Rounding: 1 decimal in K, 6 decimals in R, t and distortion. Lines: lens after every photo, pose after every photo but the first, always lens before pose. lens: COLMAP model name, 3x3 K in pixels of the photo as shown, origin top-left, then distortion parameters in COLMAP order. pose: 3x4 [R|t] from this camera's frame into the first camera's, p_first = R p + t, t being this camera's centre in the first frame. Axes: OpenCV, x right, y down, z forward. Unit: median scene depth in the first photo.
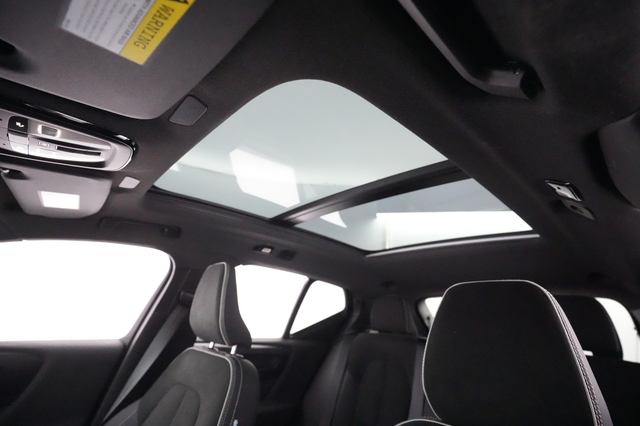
lens RADIAL K [[312.6, 0, 320.0], [0, 312.6, 213.0], [0, 0, 1]] dist [0.004462, 0.000595]
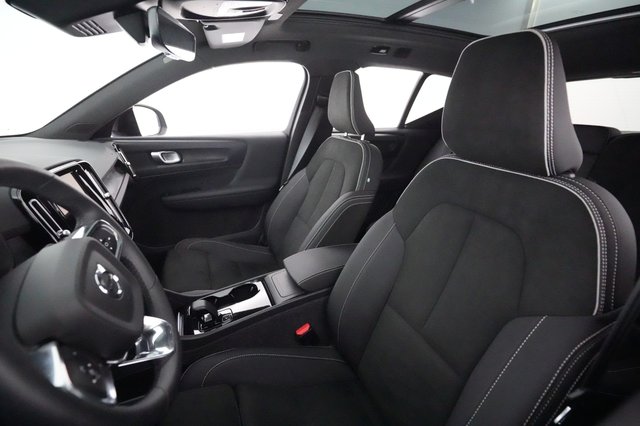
lens RADIAL K [[312.6, 0, 320.0], [0, 312.6, 213.0], [0, 0, 1]] dist [0.004462, 0.000595]
pose [[0.938580, 0.064391, -0.339000, 0.036468], [0.154204, 0.800604, 0.579011, -0.113382], [0.308688, -0.595724, 0.741502, -0.257113]]
